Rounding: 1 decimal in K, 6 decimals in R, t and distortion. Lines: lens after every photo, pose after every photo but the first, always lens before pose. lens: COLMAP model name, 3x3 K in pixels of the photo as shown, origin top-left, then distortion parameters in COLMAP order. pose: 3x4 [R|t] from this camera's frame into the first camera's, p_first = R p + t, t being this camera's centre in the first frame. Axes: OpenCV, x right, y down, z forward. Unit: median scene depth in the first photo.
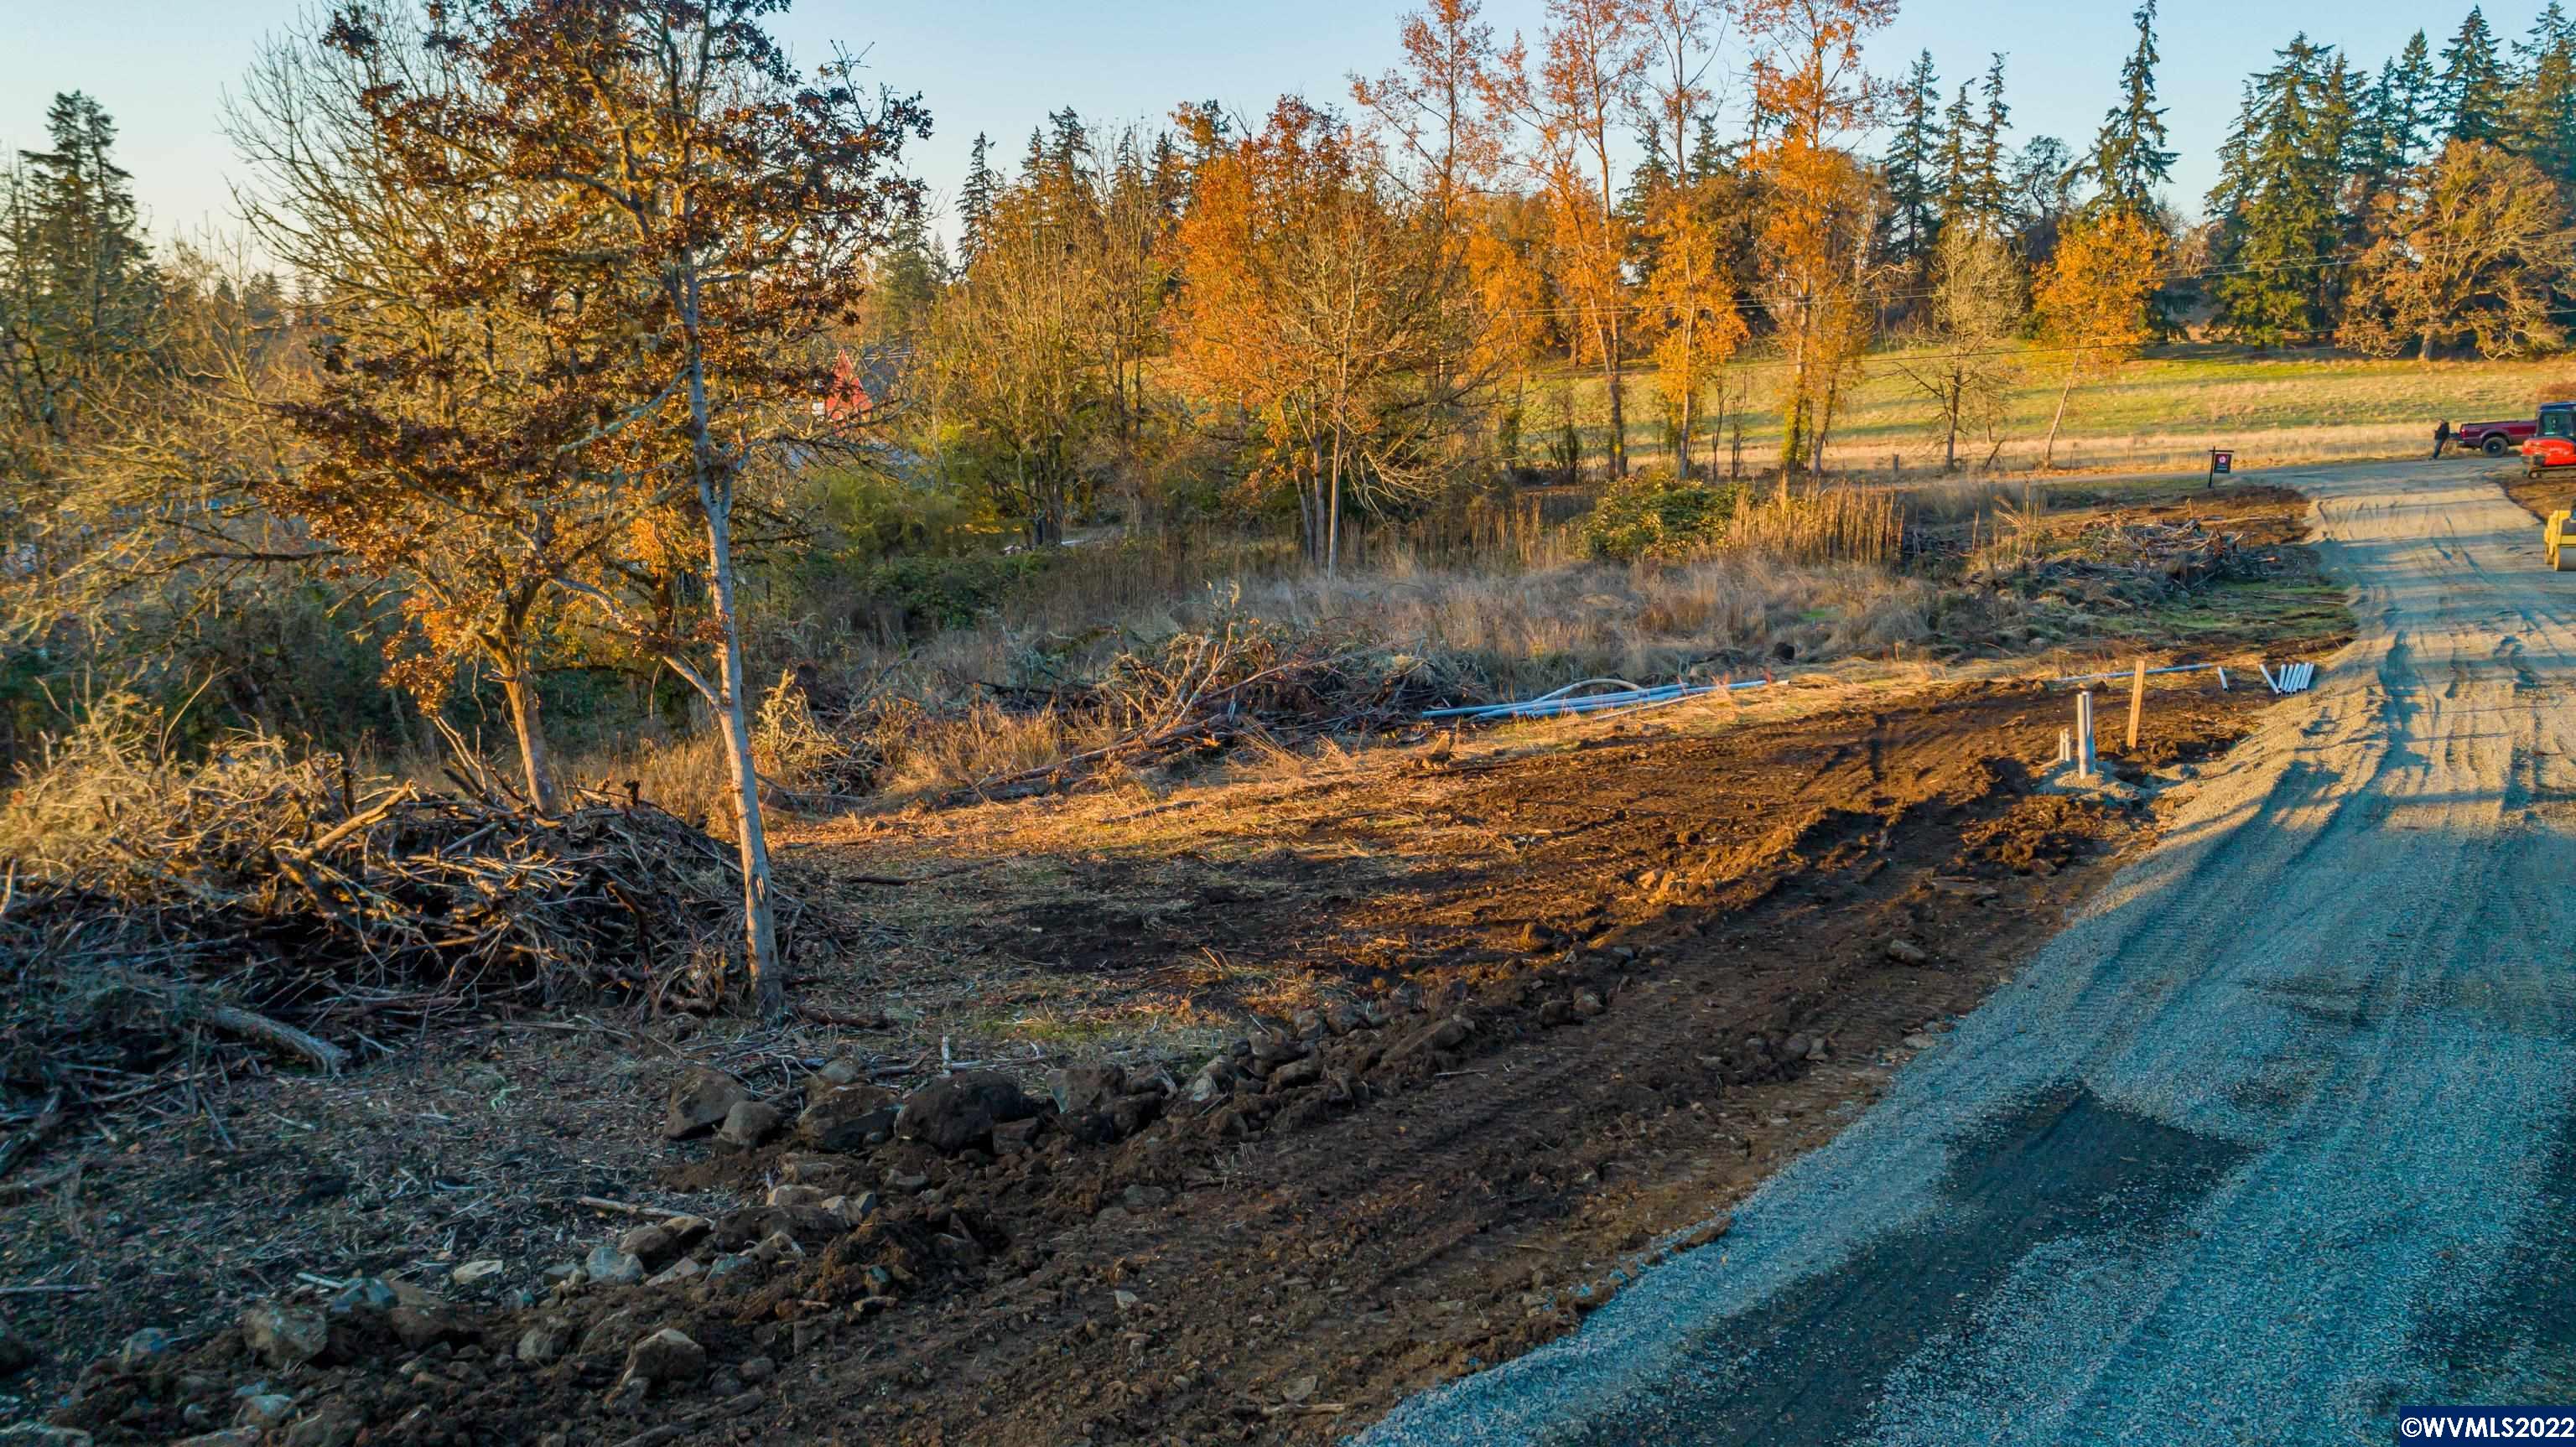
lens RADIAL K [[1791.0, 0, 1288.0], [0, 1791.0, 723.5], [0, 0, 1]] dist [0.002251, -0.001087]
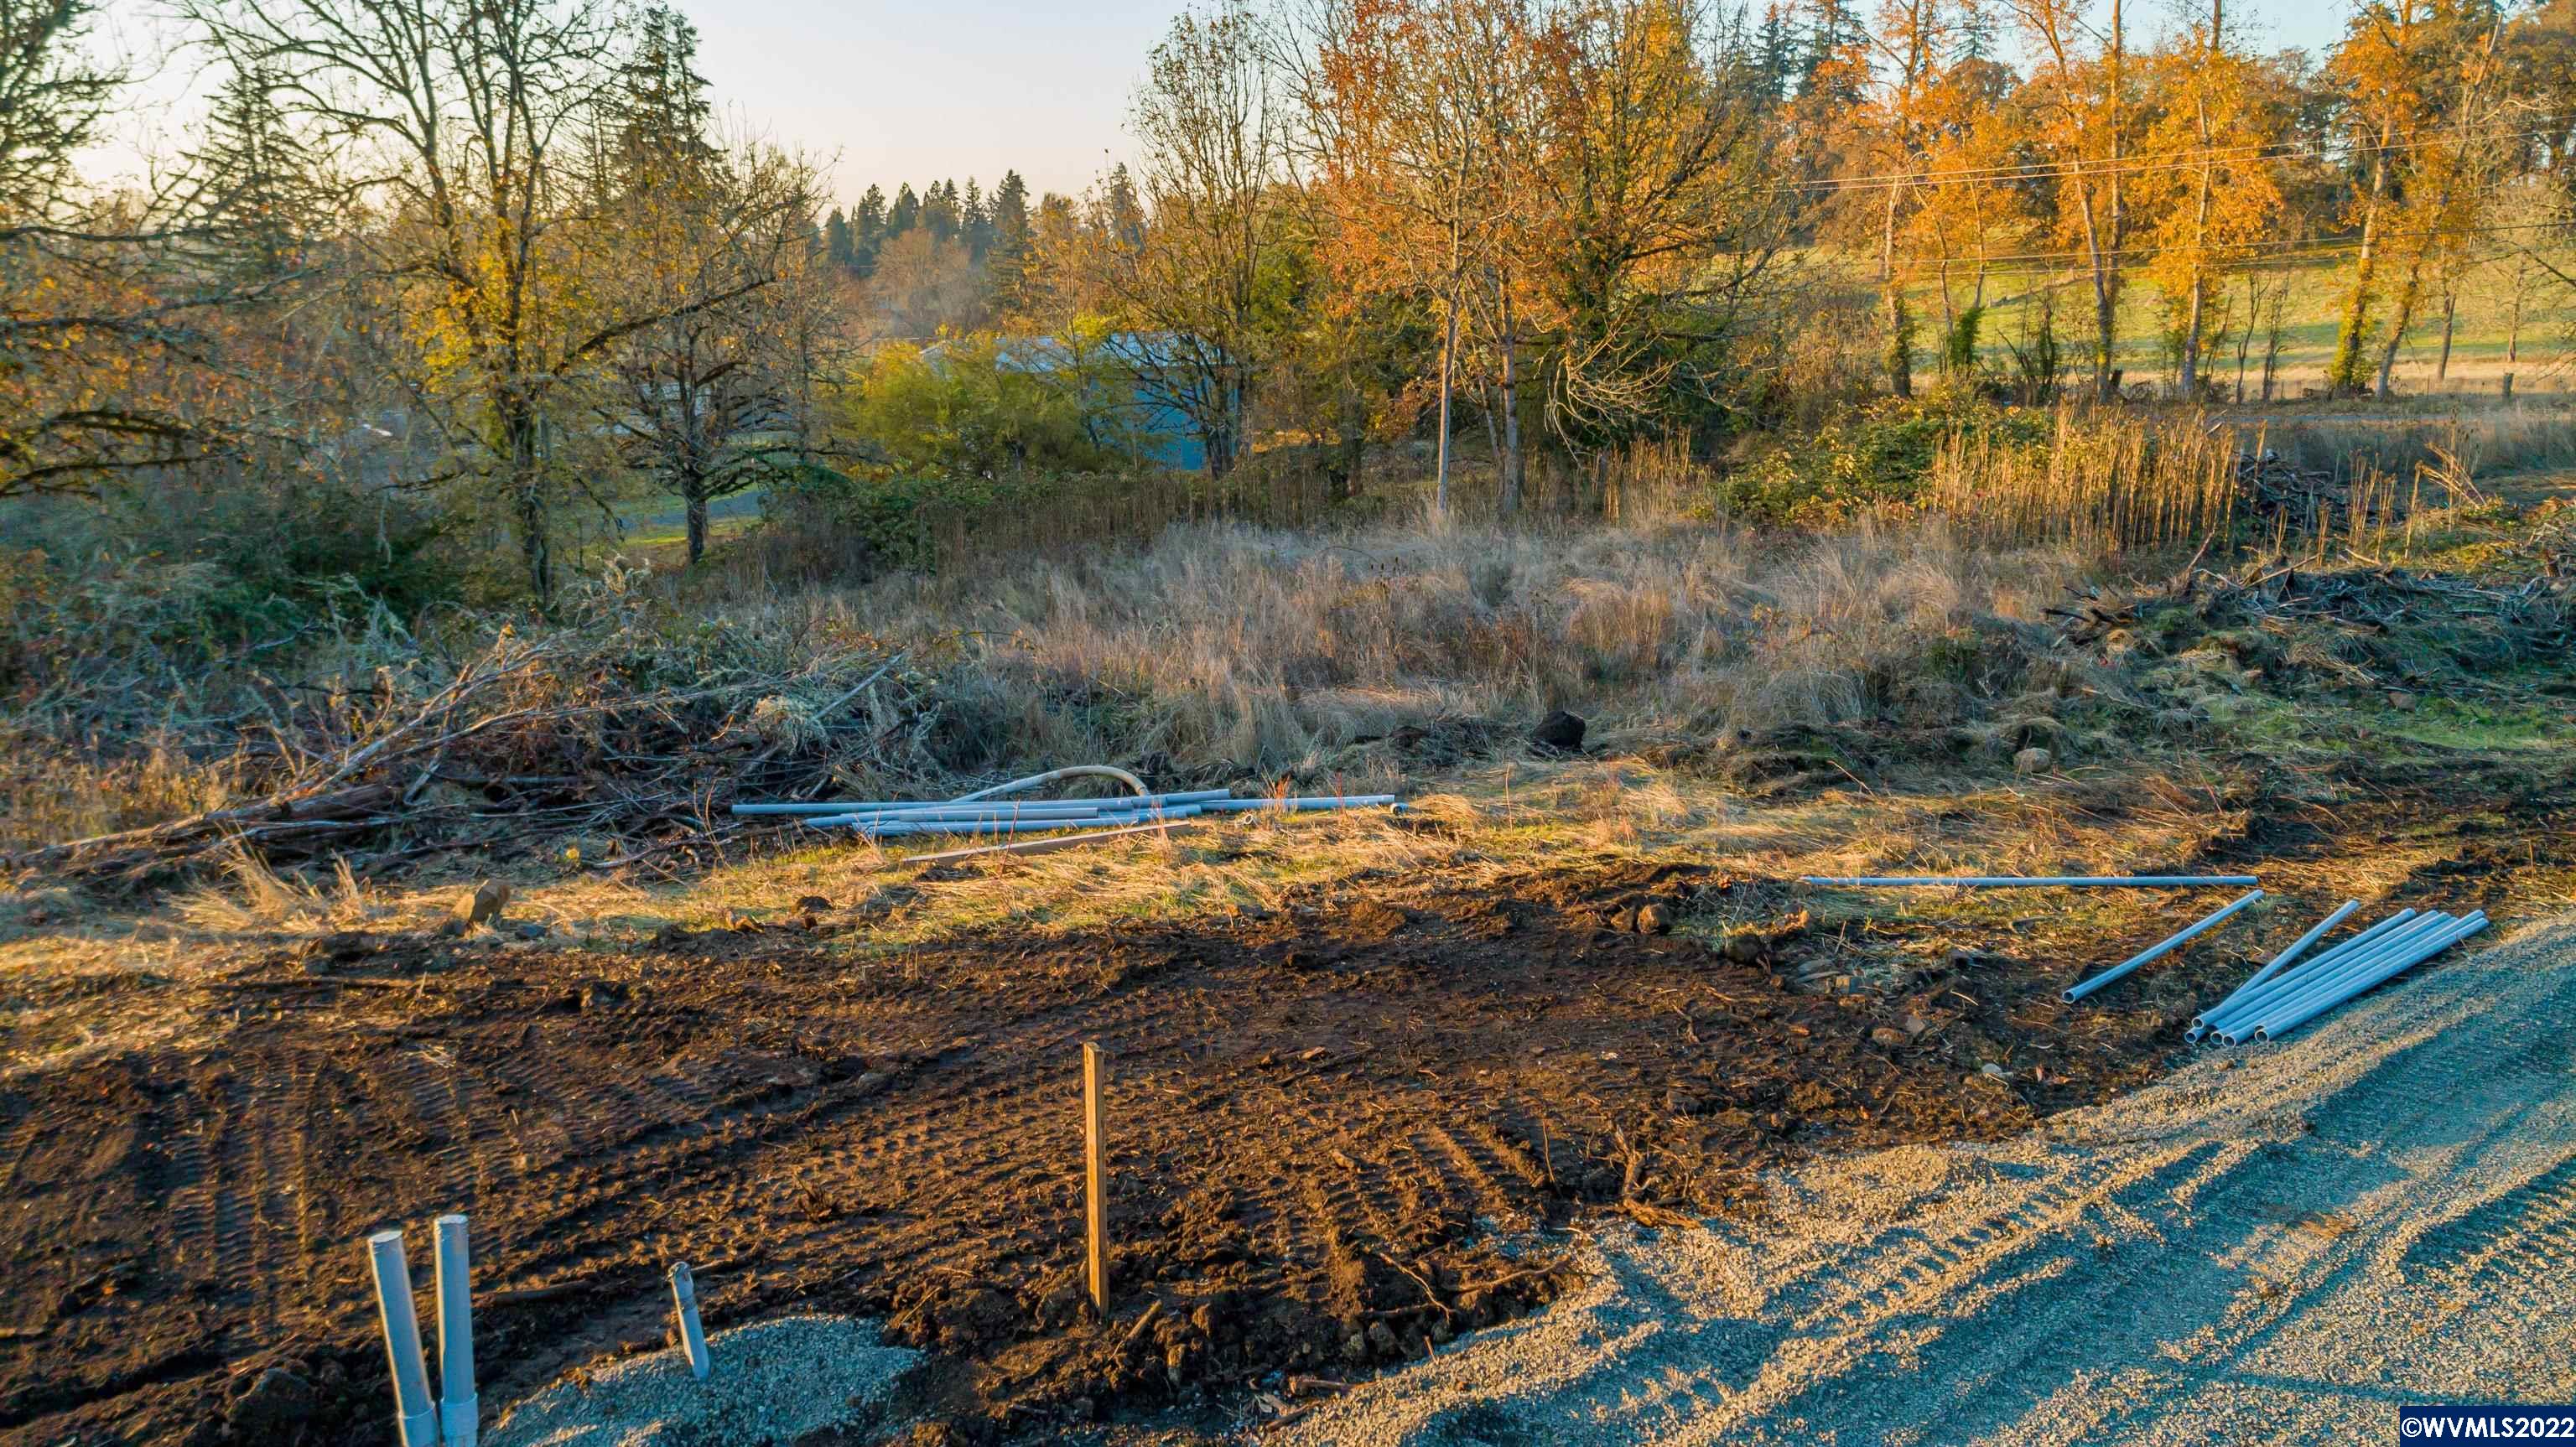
lens RADIAL K [[1821.7, 0, 1288.0], [0, 1821.7, 723.5], [0, 0, 1]] dist [-0.005113, -0.001815]
pose [[0.942219, 0.079391, -0.325455, 0.052994], [-0.063384, 0.996213, 0.059514, -0.009710], [0.328947, -0.035446, 0.943683, 0.063378]]
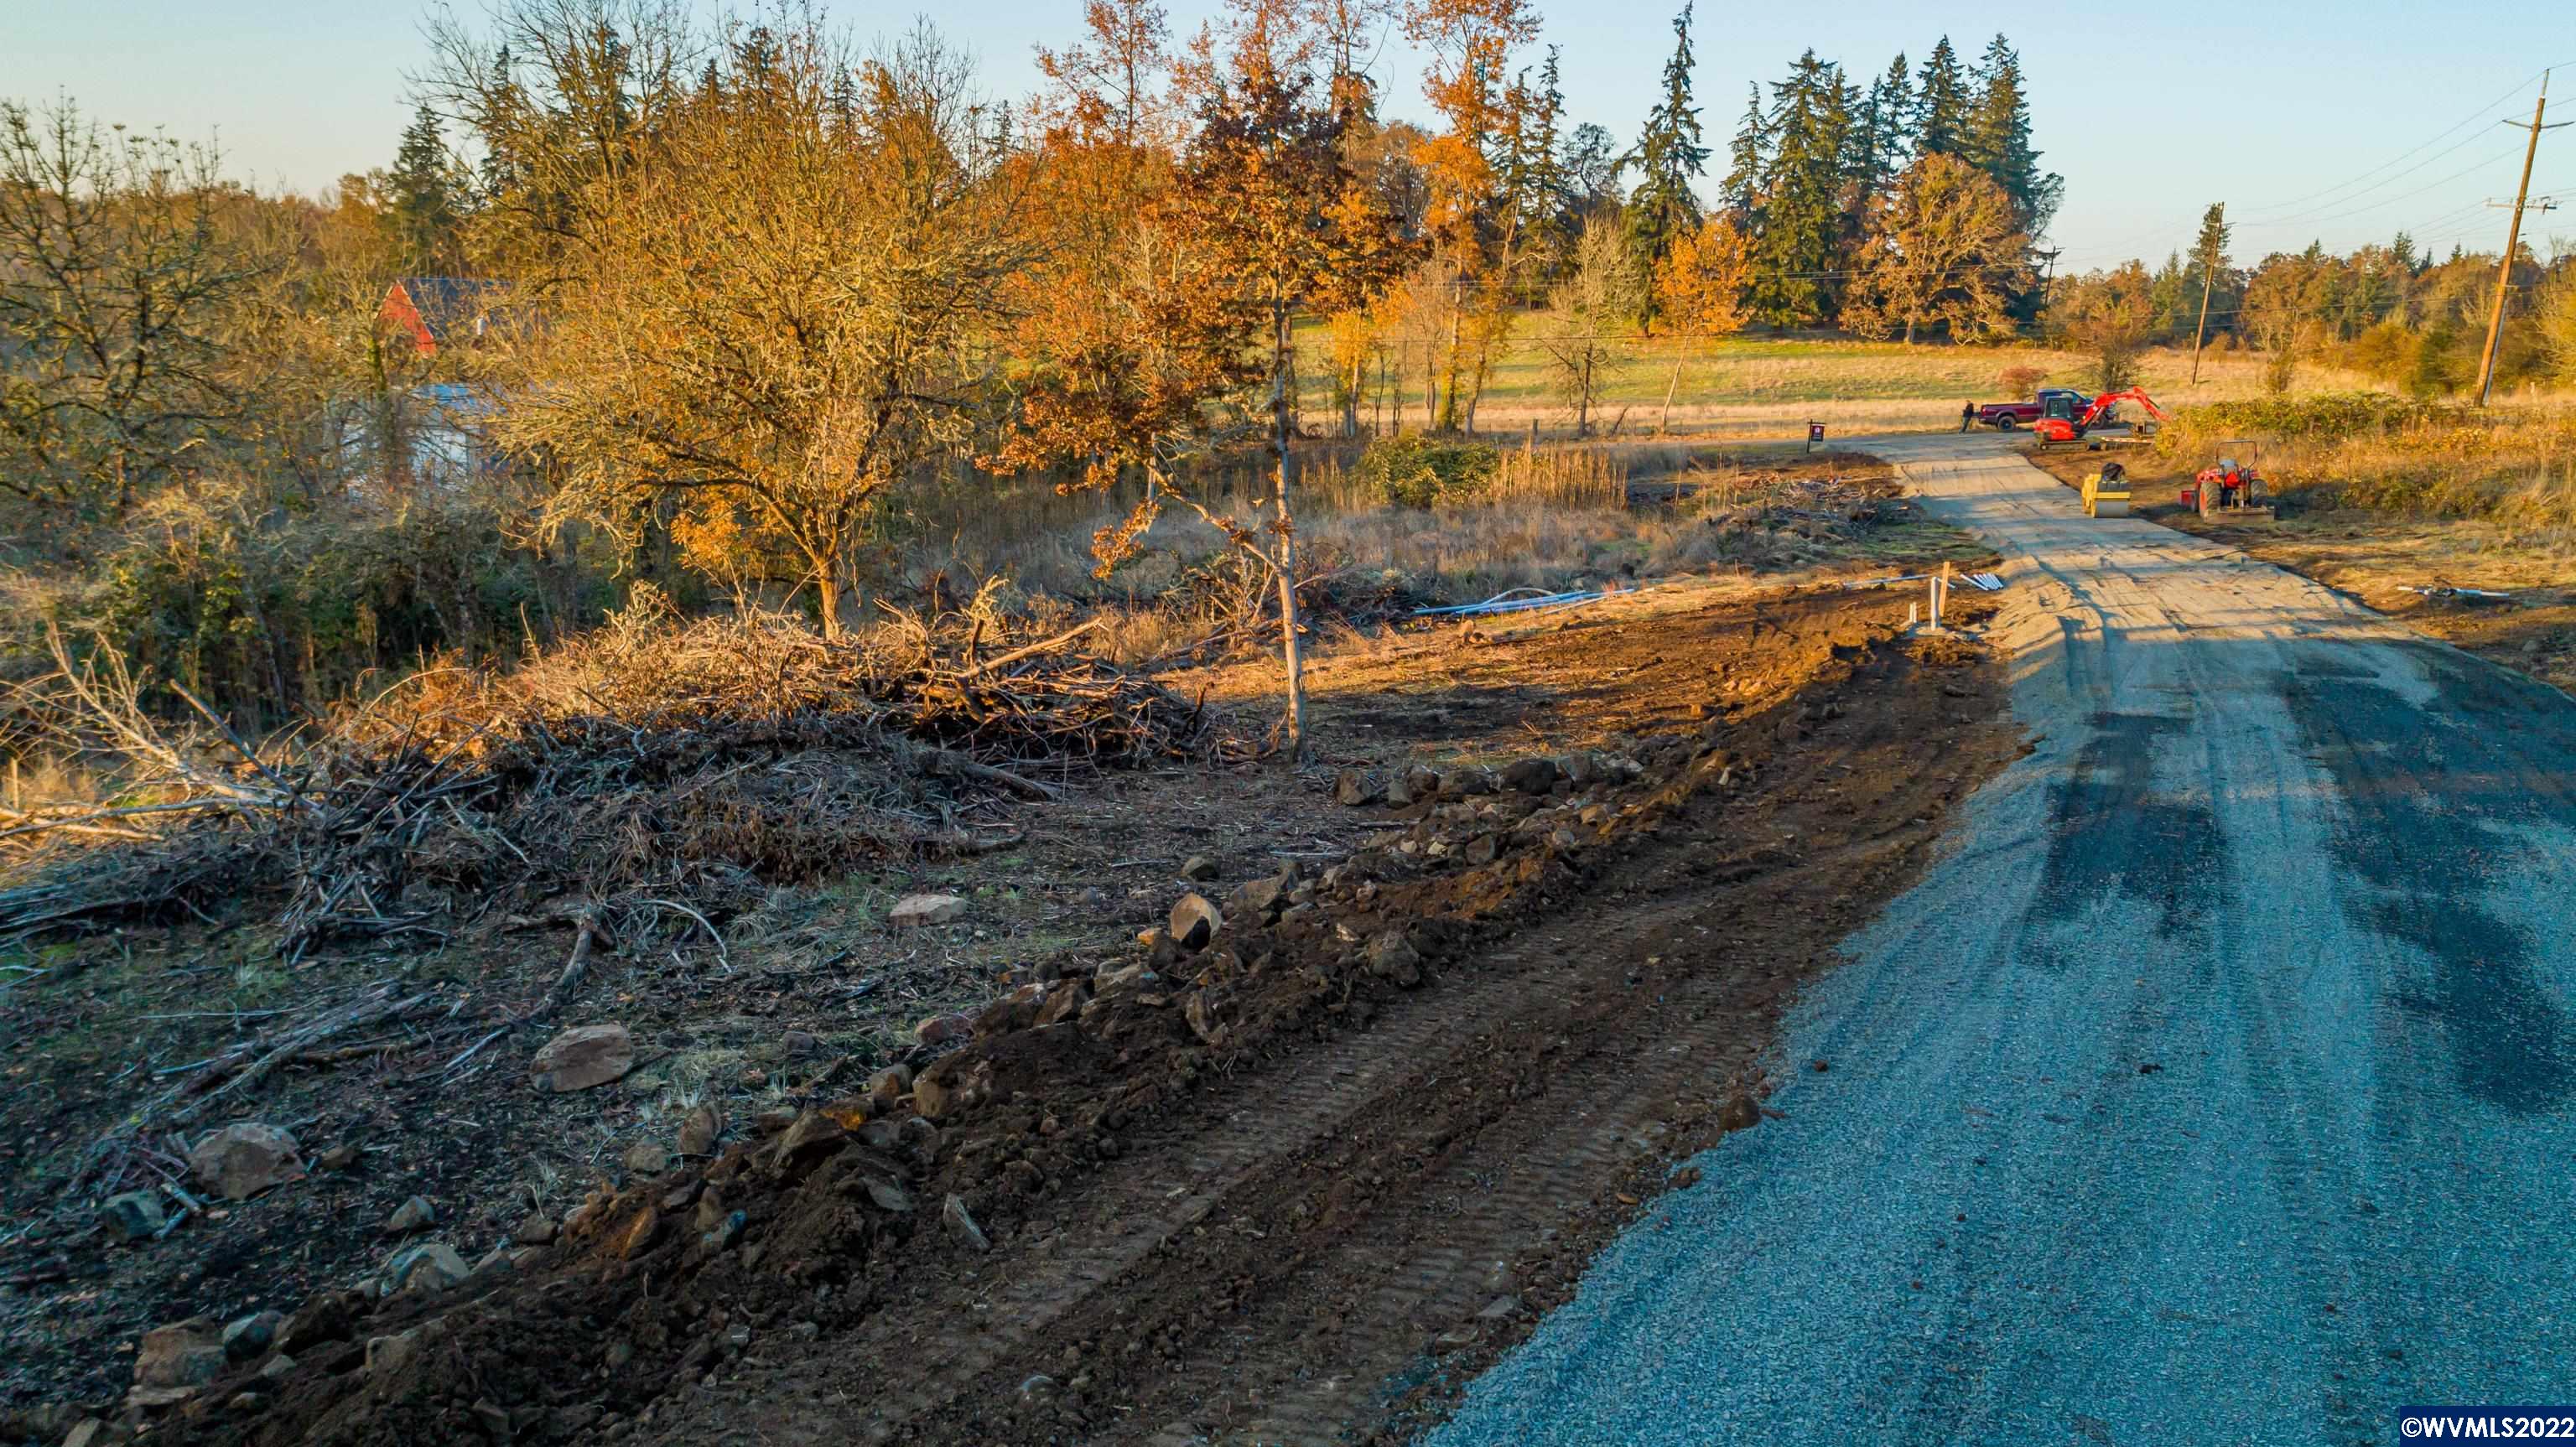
lens RADIAL K [[1821.7, 0, 1288.0], [0, 1821.7, 723.5], [0, 0, 1]] dist [-0.005113, -0.001815]
pose [[0.969315, -0.020788, 0.244941, -0.042261], [0.015033, 0.999566, 0.025343, 0.005030], [-0.245362, -0.020883, 0.969207, -0.037514]]
